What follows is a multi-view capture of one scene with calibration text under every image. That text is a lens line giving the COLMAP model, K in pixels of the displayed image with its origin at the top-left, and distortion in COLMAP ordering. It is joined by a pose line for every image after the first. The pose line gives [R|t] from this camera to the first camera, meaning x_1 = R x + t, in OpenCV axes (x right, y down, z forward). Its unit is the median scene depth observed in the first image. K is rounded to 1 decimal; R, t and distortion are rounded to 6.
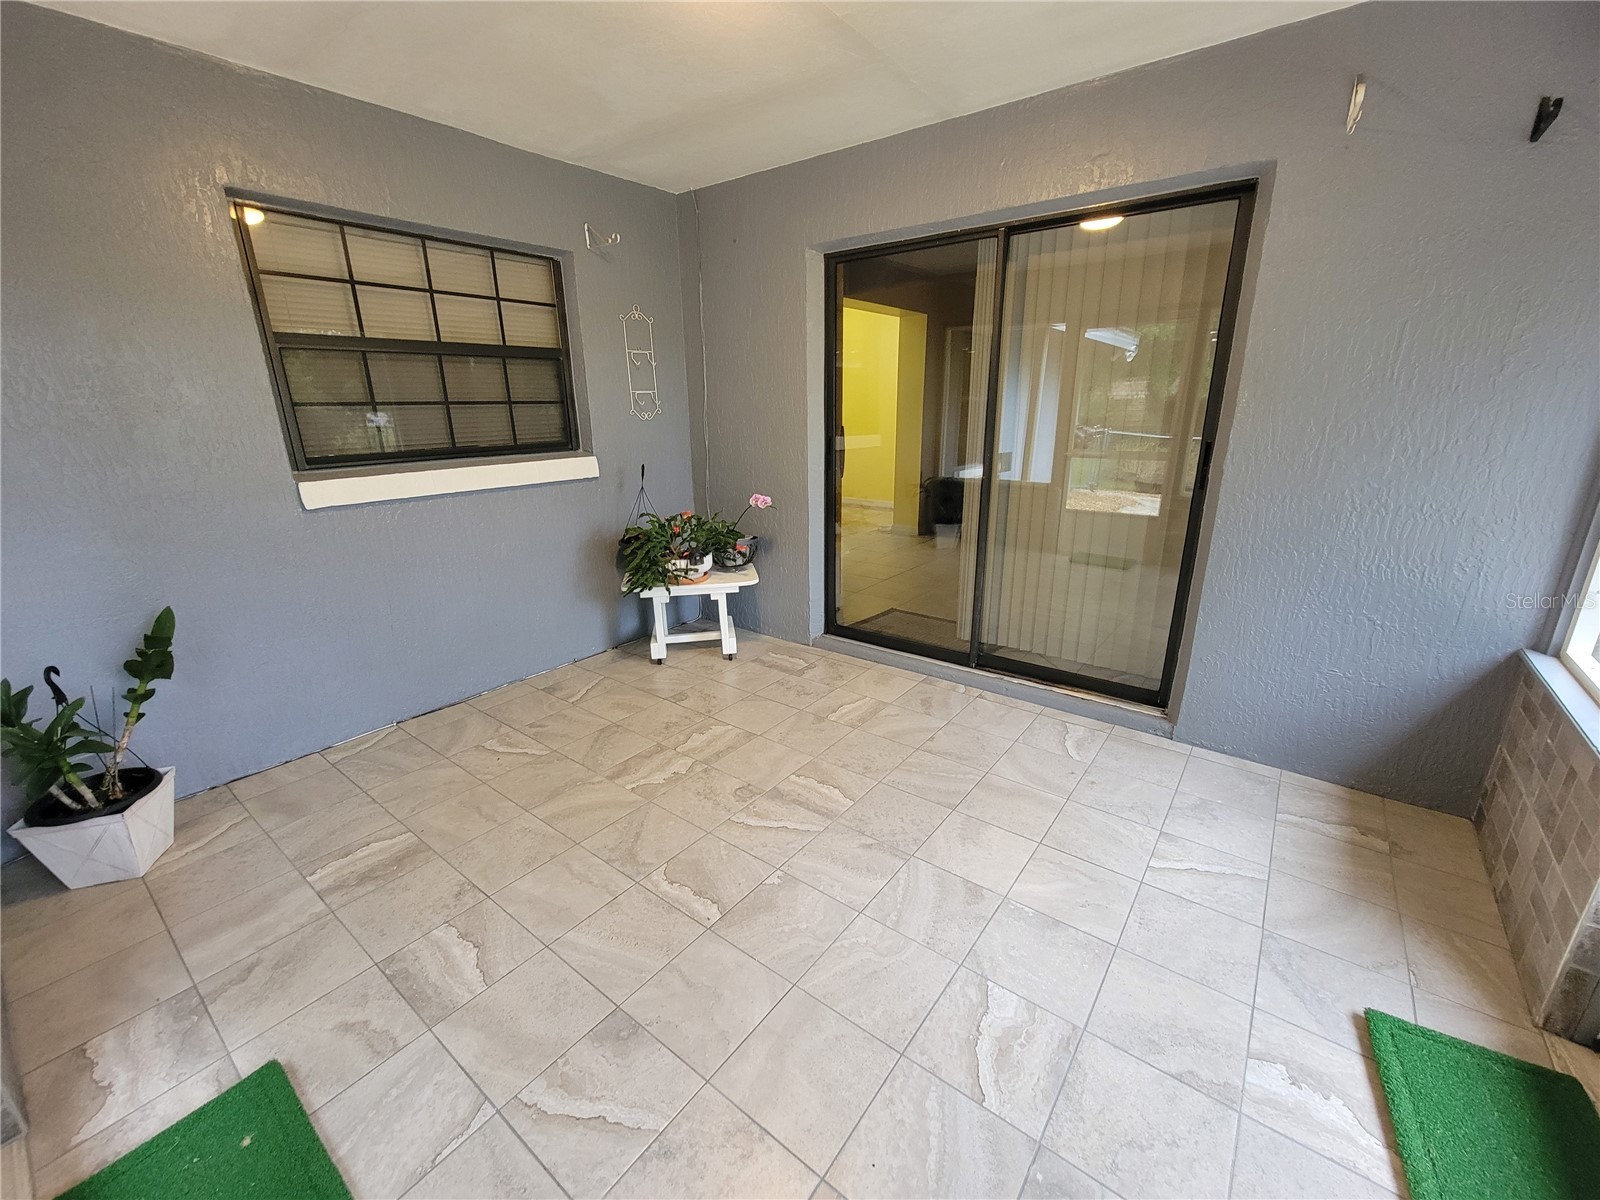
lens RADIAL K [[652.7, 0, 801.2], [0, 652.7, 600.2], [0, 0, 1]] dist [0.000899, 0.000029]
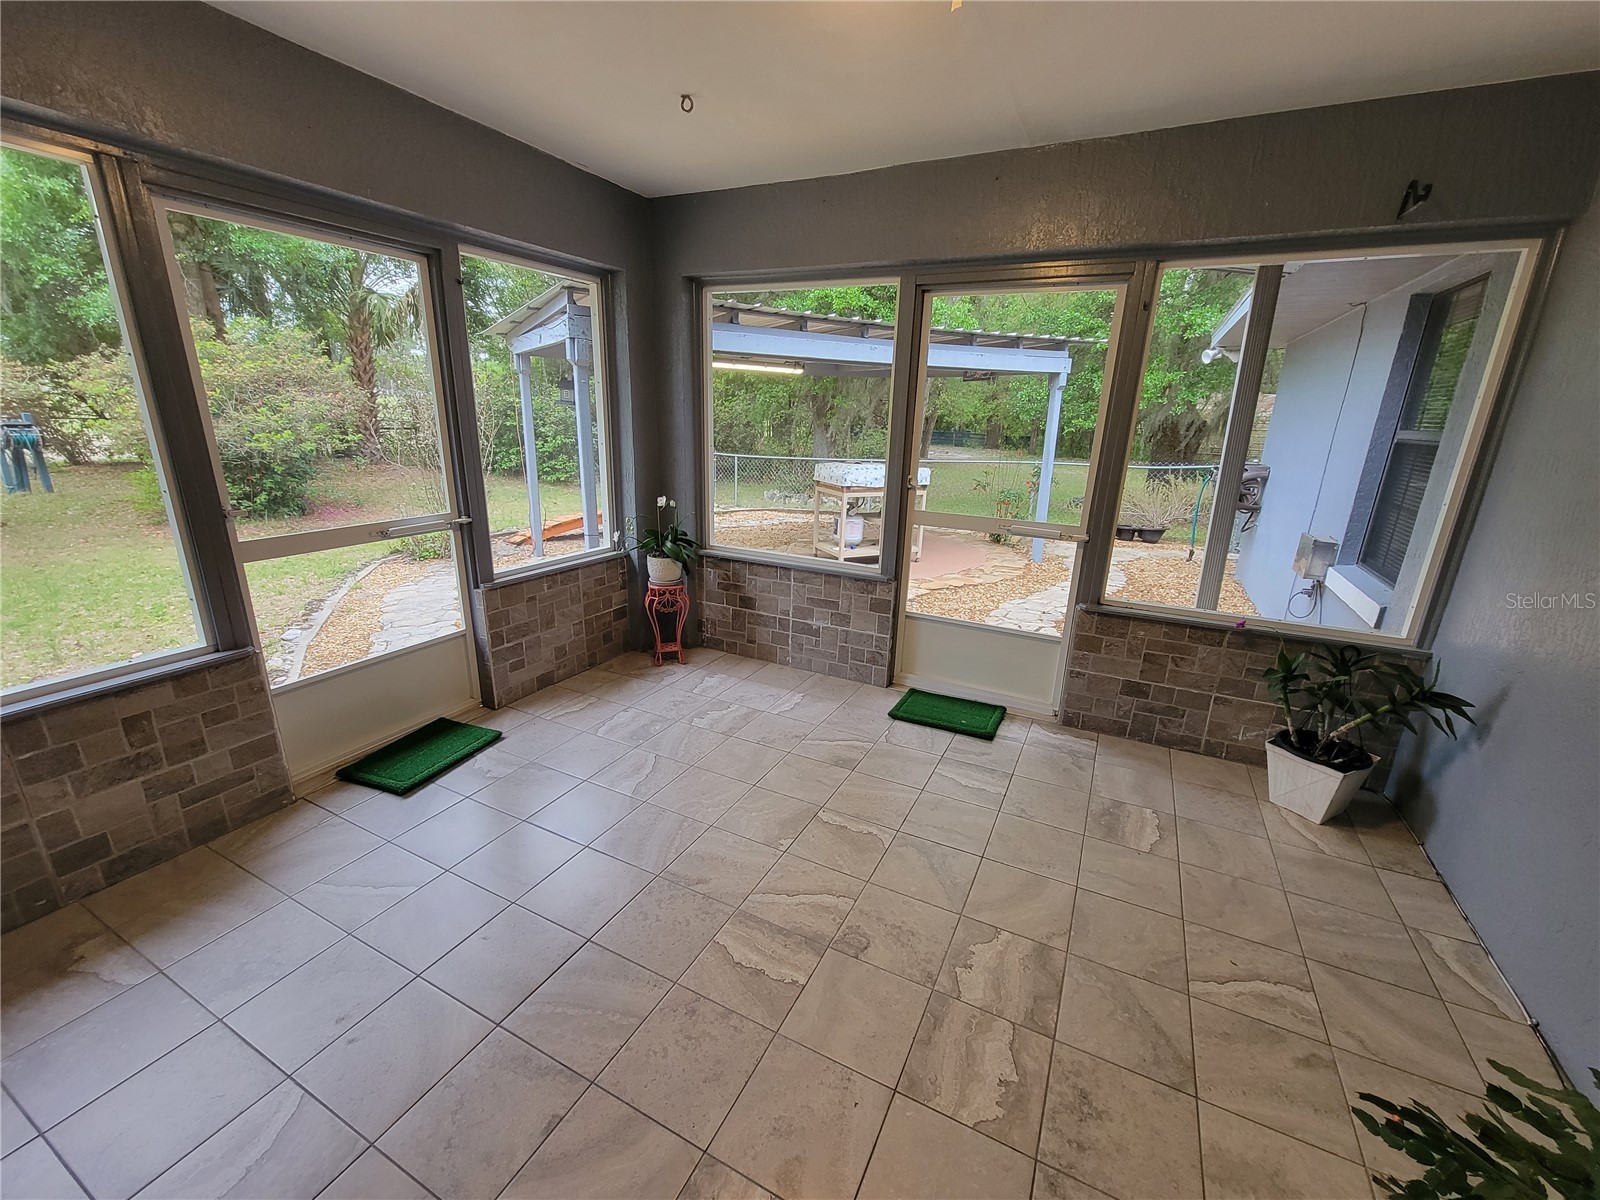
lens RADIAL K [[652.7, 0, 800.7], [0, 652.7, 601.8], [0, 0, 1]] dist [0.000899, 0.000029]
pose [[-0.982348, 0.037760, -0.183213, 0.105610], [-0.071100, 0.830540, 0.552402, -0.468234], [0.173024, 0.555677, -0.813195, 1.417497]]
